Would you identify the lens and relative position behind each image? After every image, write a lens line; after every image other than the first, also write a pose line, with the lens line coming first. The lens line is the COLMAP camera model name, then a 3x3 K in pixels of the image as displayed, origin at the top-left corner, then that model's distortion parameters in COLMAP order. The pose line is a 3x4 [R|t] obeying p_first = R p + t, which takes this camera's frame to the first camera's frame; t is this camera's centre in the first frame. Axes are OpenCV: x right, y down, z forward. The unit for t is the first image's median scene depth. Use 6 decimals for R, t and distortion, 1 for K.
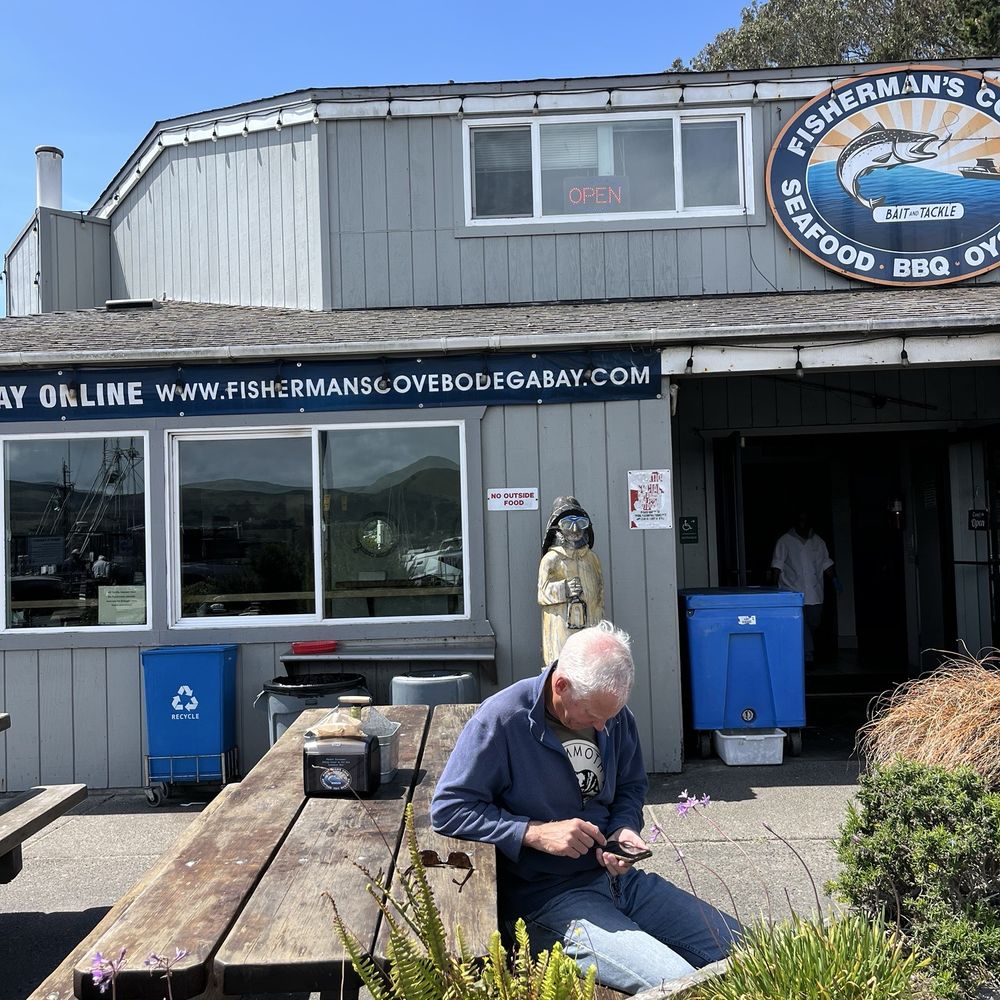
lens RADIAL K [[996.7, 0, 500.0], [0, 996.7, 500.0], [0, 0, 1]] dist [0.052282, -0.037638]
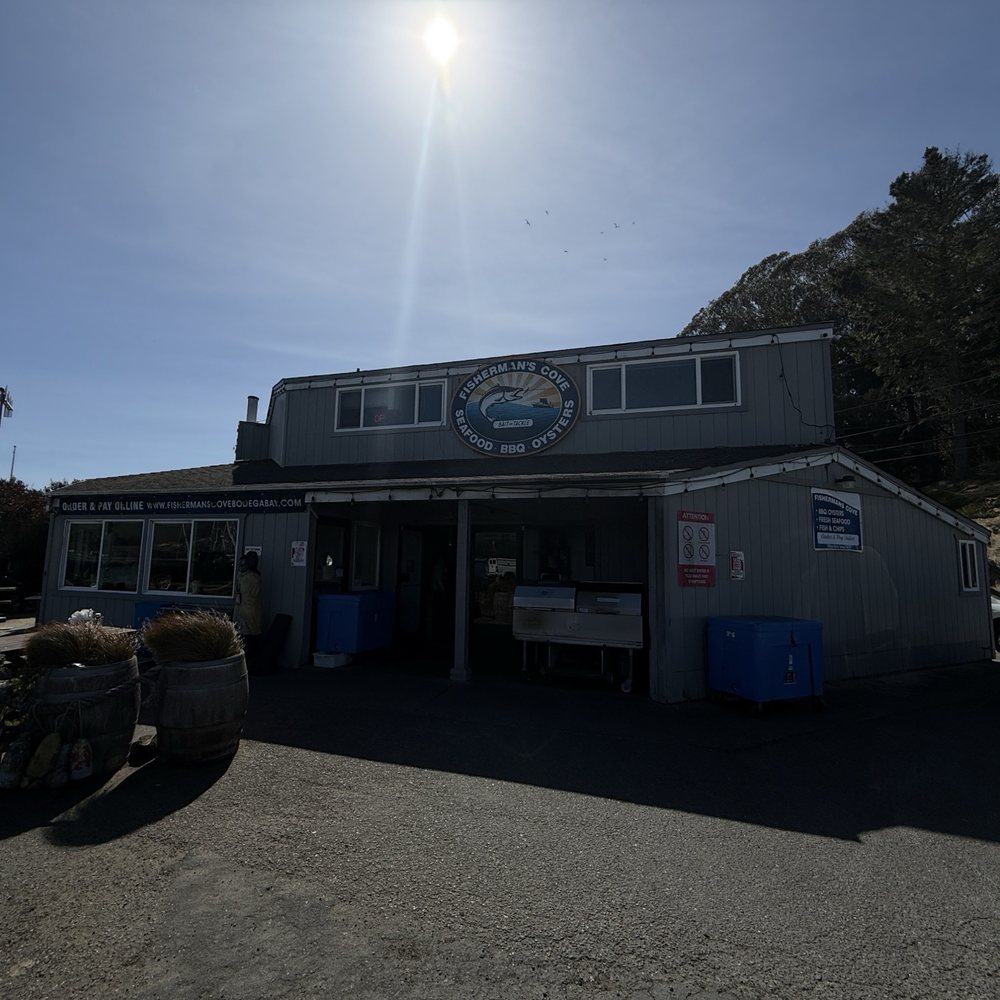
lens RADIAL K [[509.9, 0, 490.4], [0, 509.9, 501.7], [0, 0, 1]] dist [0.000971, 0.000091]
pose [[0.962639, 0.018508, -0.270155, 0.666067], [-0.036941, 0.997310, -0.063308, -0.046729], [0.268256, 0.070923, 0.960733, -0.053526]]
